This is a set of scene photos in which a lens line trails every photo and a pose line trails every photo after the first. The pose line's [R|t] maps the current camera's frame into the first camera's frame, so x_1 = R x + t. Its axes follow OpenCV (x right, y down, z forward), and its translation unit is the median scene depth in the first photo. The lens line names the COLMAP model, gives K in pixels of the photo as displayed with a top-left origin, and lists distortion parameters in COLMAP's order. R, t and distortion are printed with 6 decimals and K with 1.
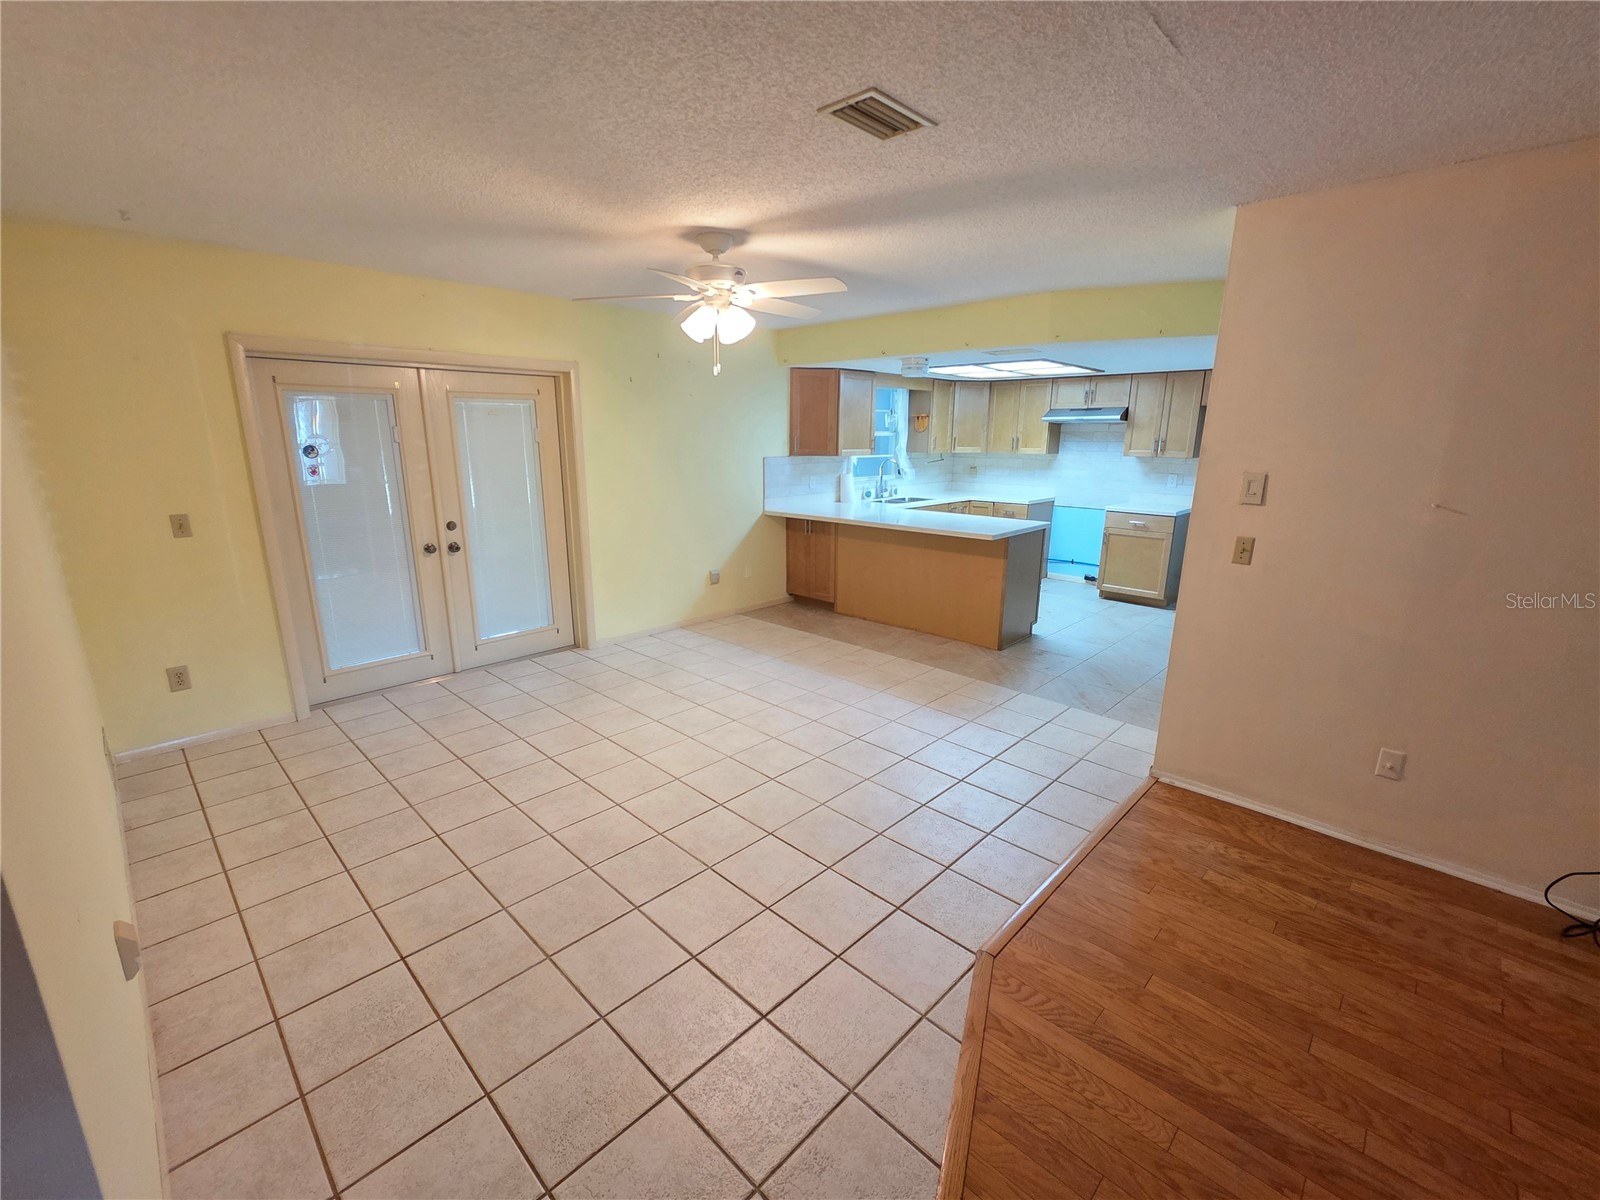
lens RADIAL K [[677.9, 0, 796.3], [0, 677.9, 600.0], [0, 0, 1]] dist [0.000176, -0.000689]
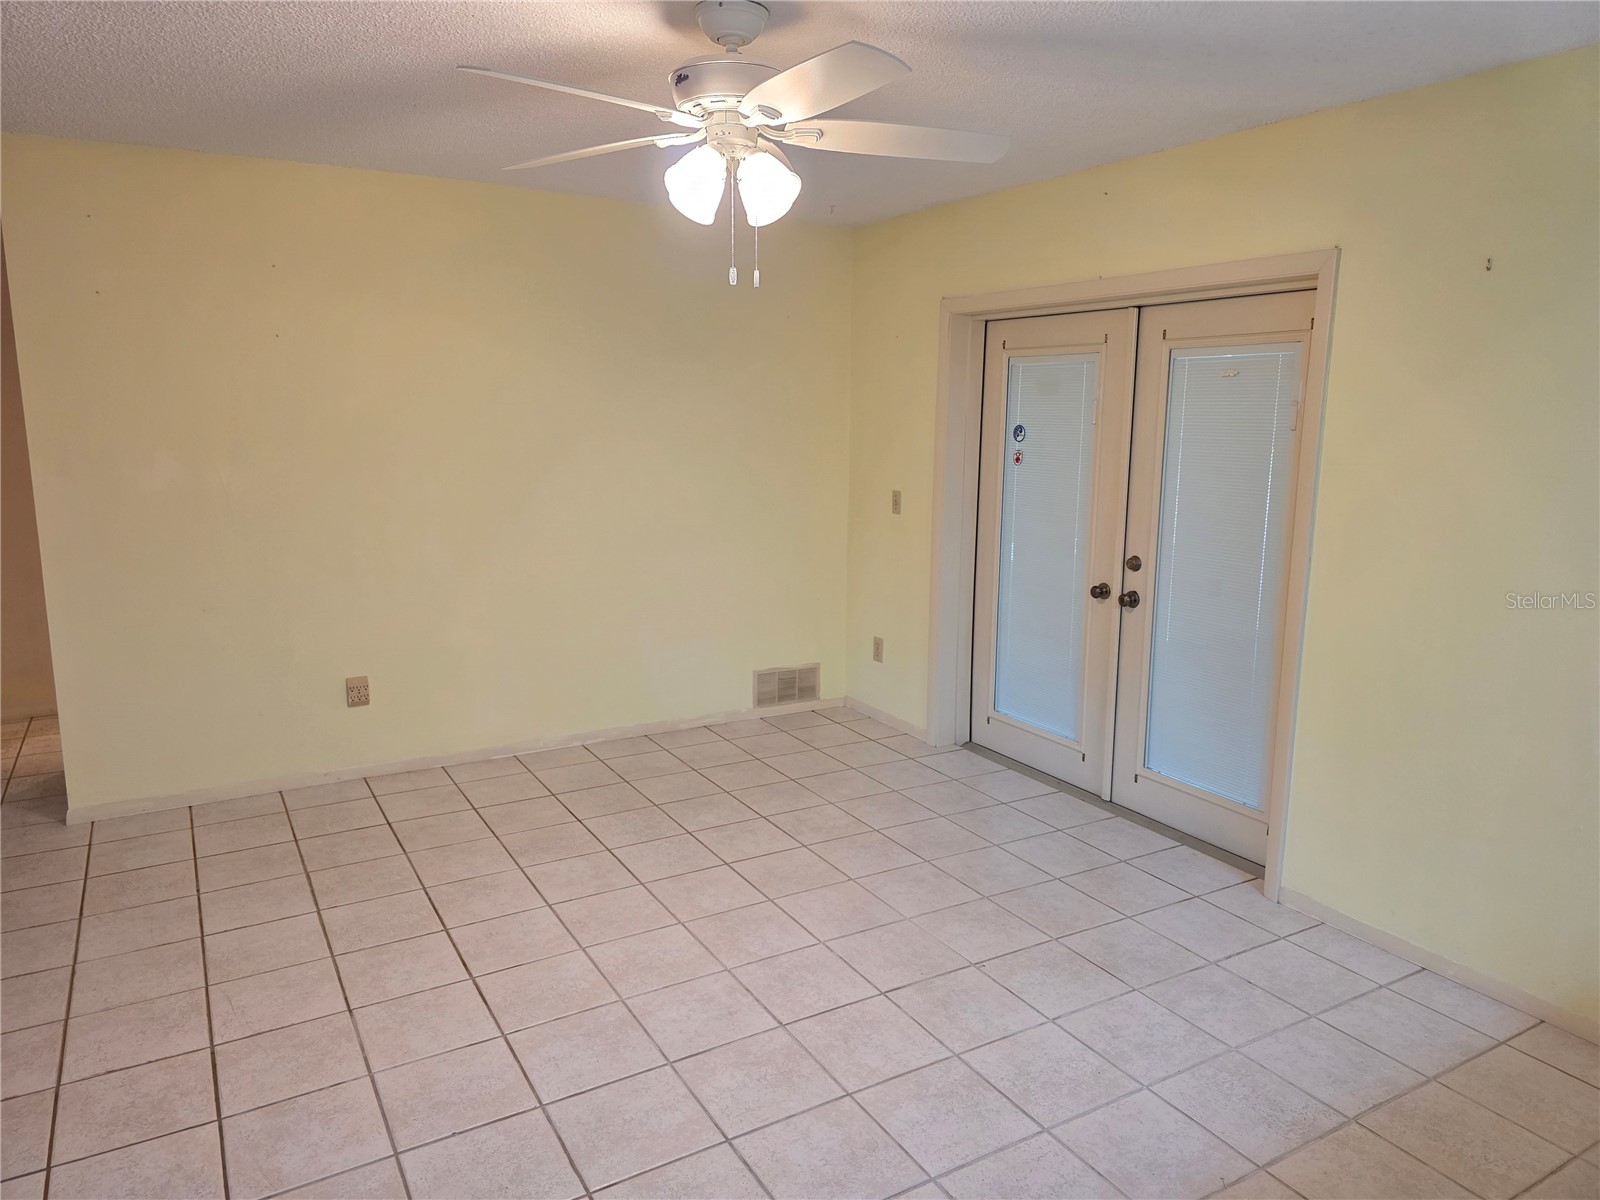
lens RADIAL K [[1070.0, 0, 802.4], [0, 1070.0, 591.8], [0, 0, 1]] dist [0.060959, -0.049902]
pose [[-0.264650, 0.158248, -0.951272, 0.325441], [-0.242935, 0.943689, 0.224572, -0.155939], [0.933243, 0.290530, -0.211304, 0.639565]]
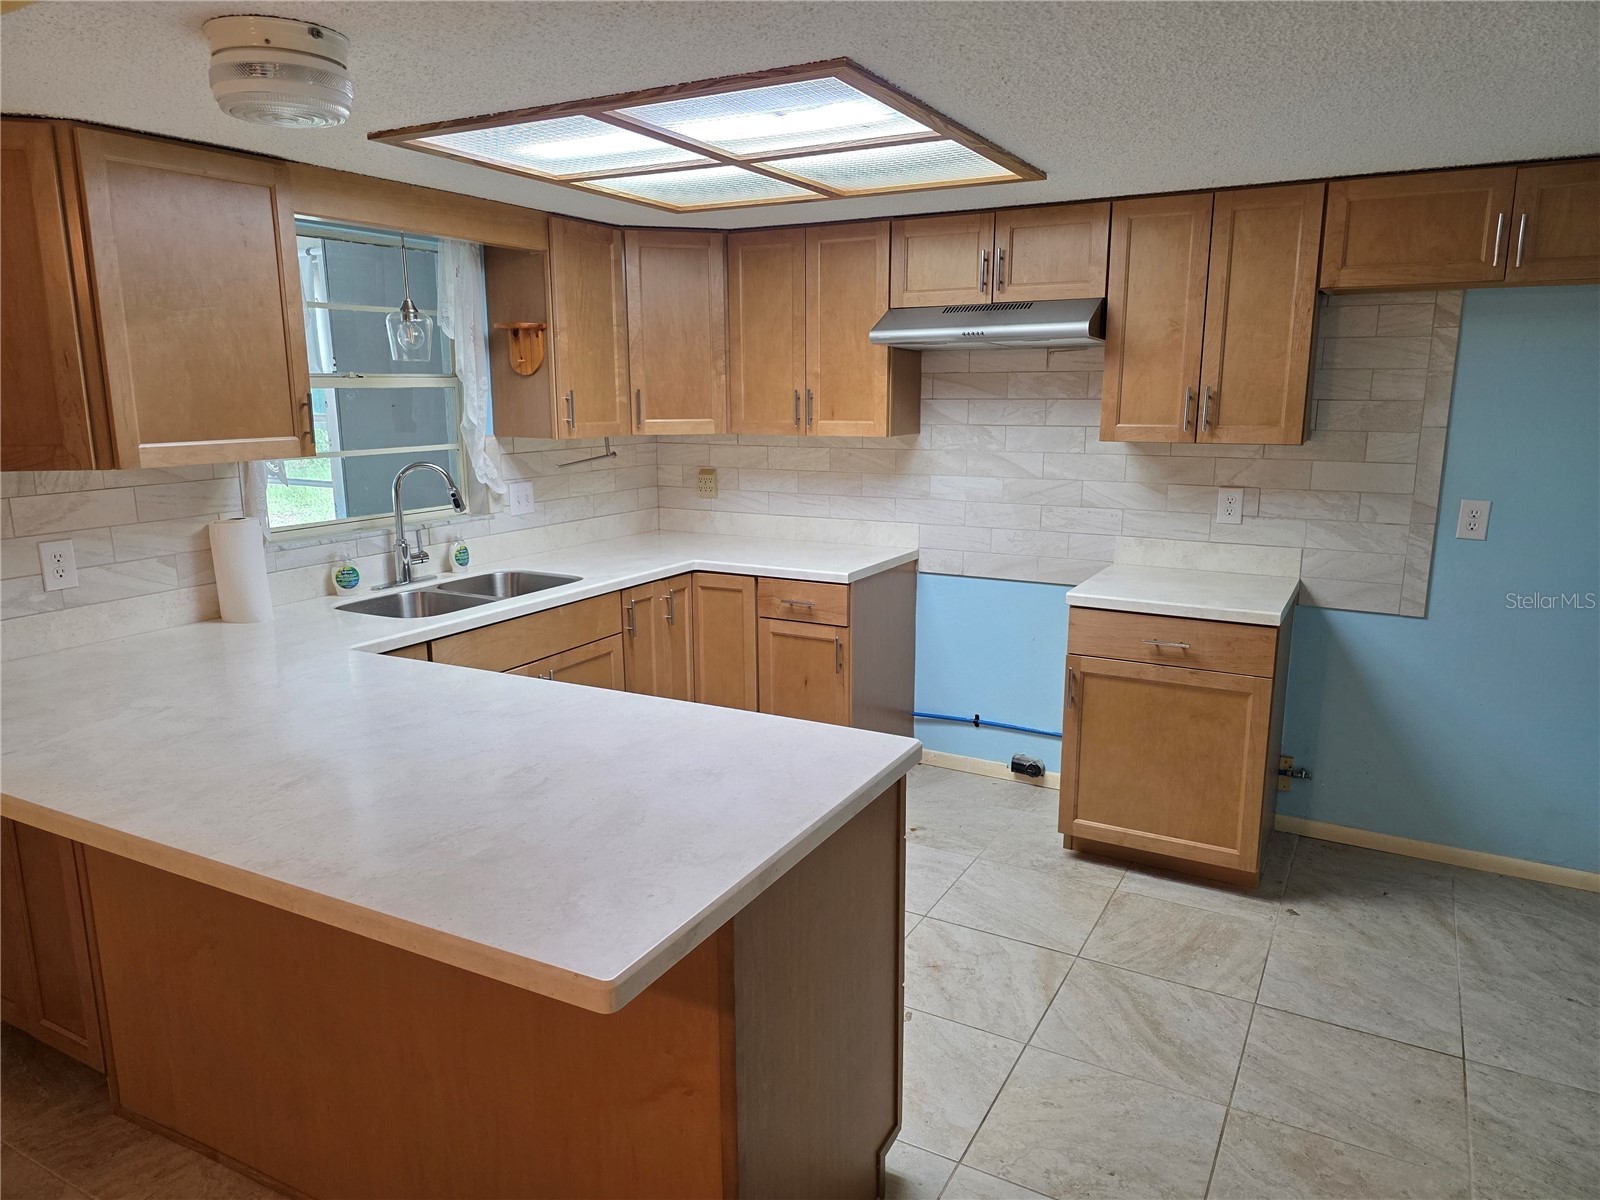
lens RADIAL K [[1070.0, 0, 801.5], [0, 1070.0, 596.7], [0, 0, 1]] dist [0.060959, -0.049902]
pose [[0.965226, -0.058810, 0.254716, 0.195094], [0.070108, 0.996907, -0.035501, -0.126457], [-0.251841, 0.052124, 0.966364, 0.521801]]
